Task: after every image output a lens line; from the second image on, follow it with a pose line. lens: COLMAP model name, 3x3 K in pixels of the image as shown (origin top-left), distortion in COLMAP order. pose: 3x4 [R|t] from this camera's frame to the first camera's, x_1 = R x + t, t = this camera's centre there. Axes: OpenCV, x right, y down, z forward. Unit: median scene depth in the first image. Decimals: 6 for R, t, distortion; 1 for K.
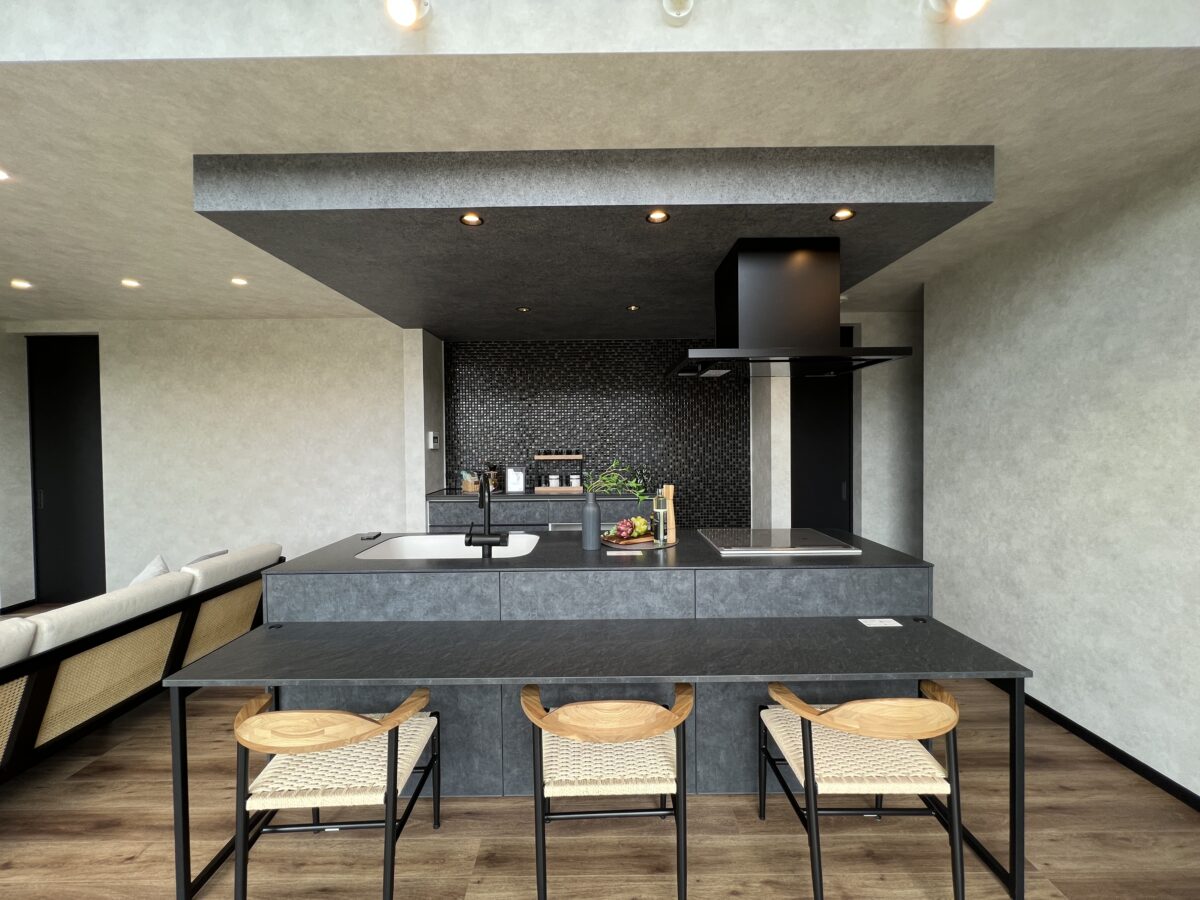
lens RADIAL K [[480.7, 0, 603.2], [0, 480.7, 453.7], [0, 0, 1]] dist [-0.002655, 0.000489]
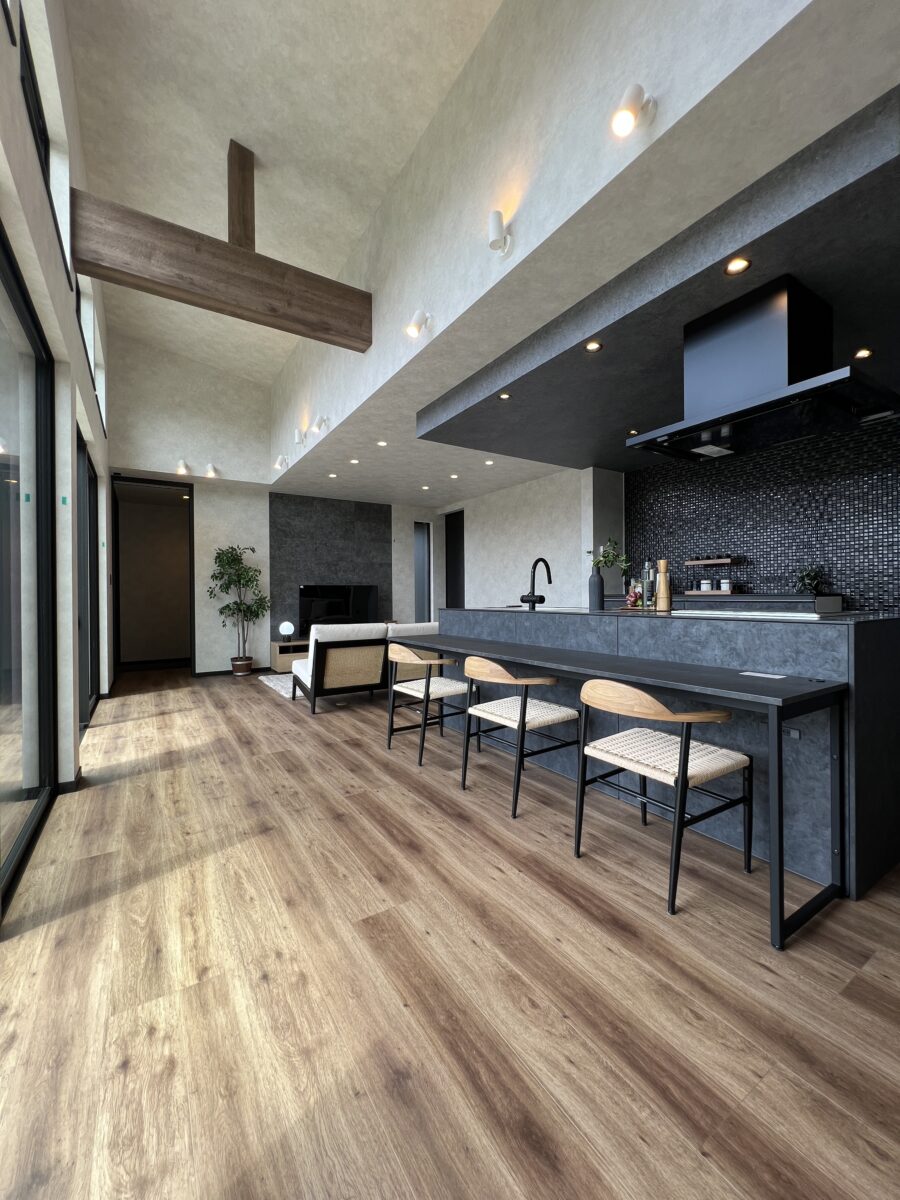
lens RADIAL K [[480.7, 0, 454.6], [0, 480.7, 598.2], [0, 0, 1]] dist [-0.002655, 0.000489]
pose [[0.543739, 0.009893, -0.839196, 1.000585], [-0.020497, 0.999789, -0.001494, 0.205077], [0.839004, 0.018013, 0.543827, -0.030075]]
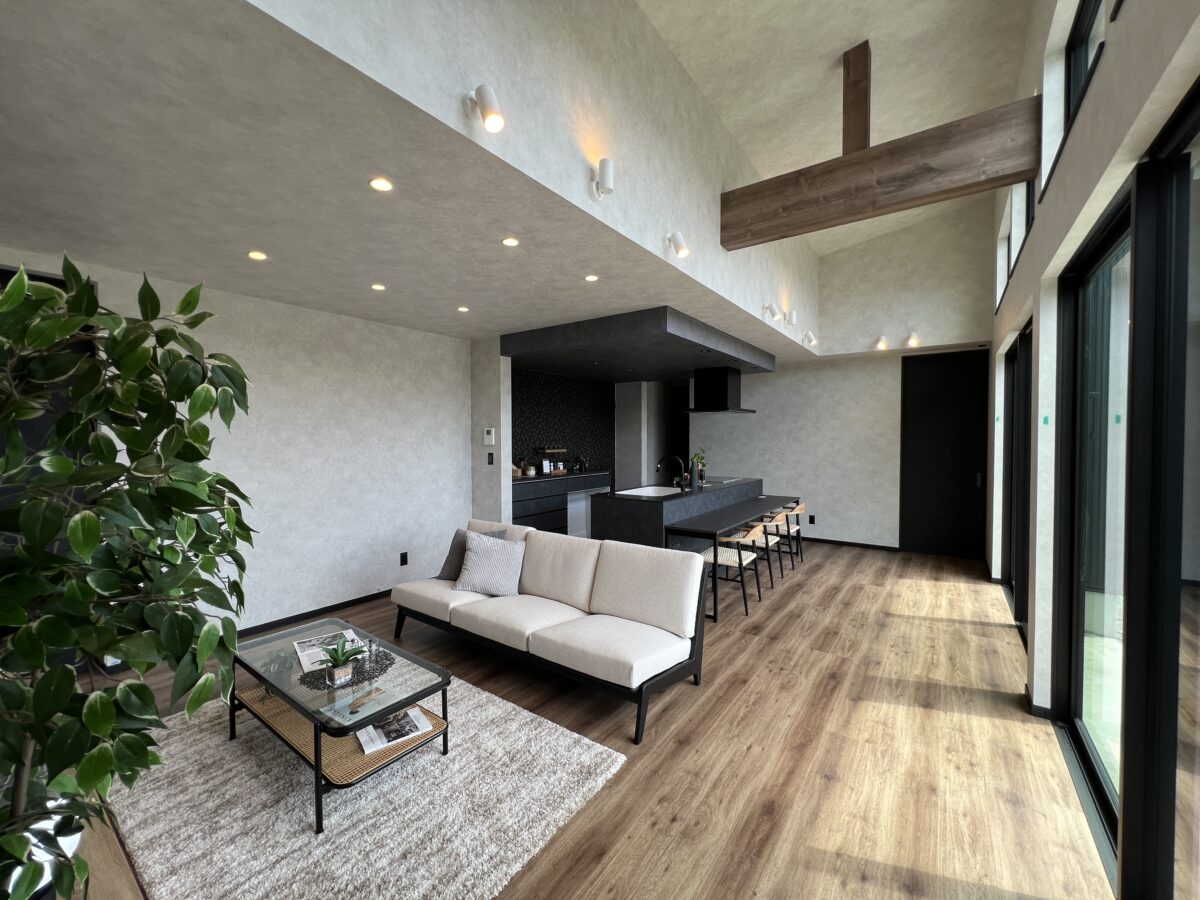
lens RADIAL K [[480.7, 0, 599.5], [0, 480.7, 446.8], [0, 0, 1]] dist [-0.002655, 0.000489]
pose [[0.585683, -0.006844, 0.810511, -2.606973], [0.019851, 0.999786, -0.005902, 0.013175], [-0.810297, 0.019546, 0.585694, -0.002802]]
